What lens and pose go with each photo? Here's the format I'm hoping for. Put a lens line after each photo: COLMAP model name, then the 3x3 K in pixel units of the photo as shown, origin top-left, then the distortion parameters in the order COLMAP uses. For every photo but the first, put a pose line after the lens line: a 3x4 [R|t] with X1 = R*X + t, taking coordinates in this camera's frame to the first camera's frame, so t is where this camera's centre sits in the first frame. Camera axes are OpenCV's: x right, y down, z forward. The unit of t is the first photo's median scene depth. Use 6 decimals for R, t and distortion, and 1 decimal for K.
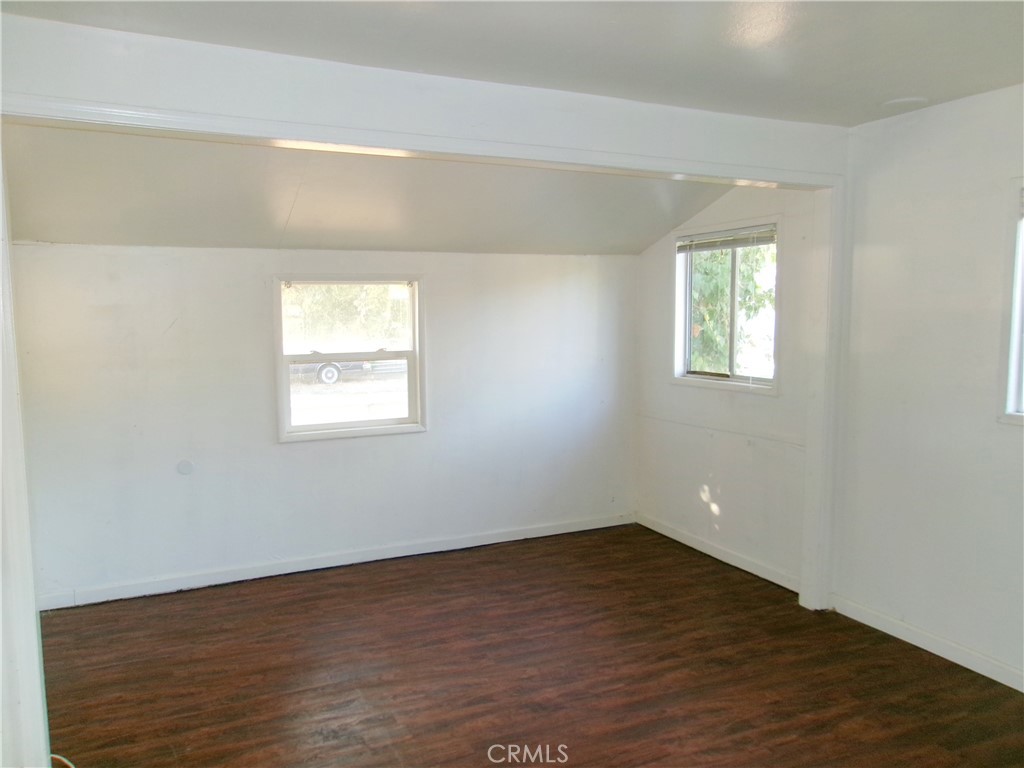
lens RADIAL K [[808.6, 0, 516.3], [0, 808.6, 381.8], [0, 0, 1]] dist [-0.015578, 0.034648]
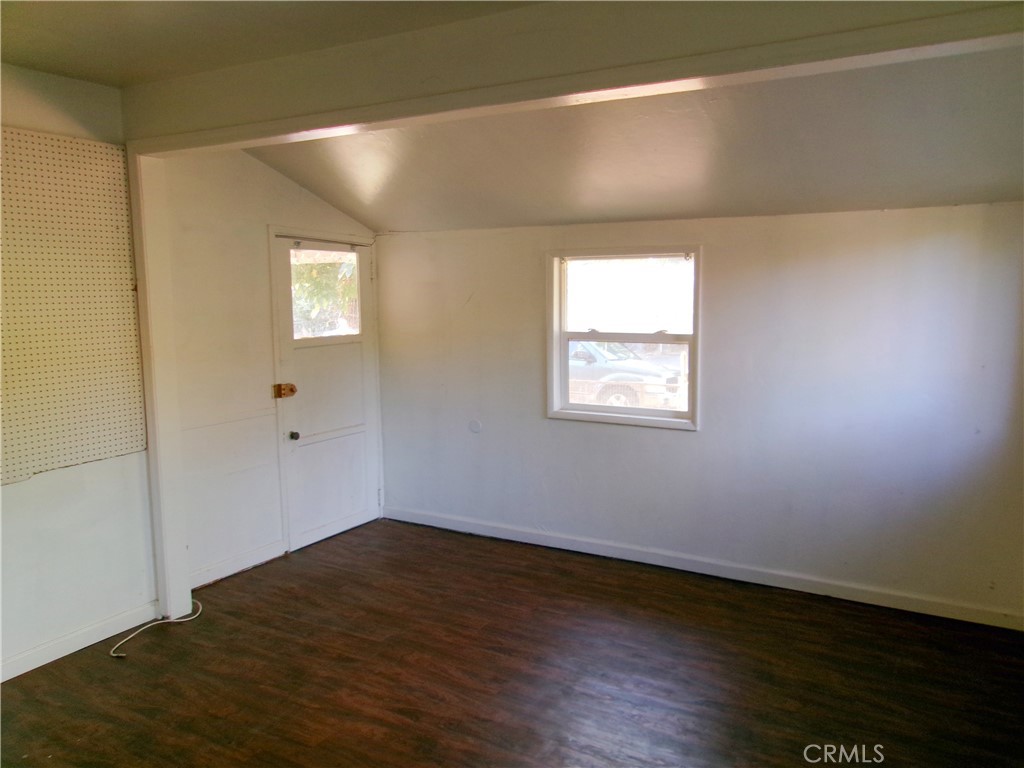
lens RADIAL K [[808.6, 0, 514.5], [0, 808.6, 386.6], [0, 0, 1]] dist [-0.015578, 0.034648]
pose [[0.562075, 0.110910, -0.819616, 0.502760], [-0.076363, 0.993694, 0.082098, -0.042571], [0.823553, 0.016443, 0.567001, 0.385793]]
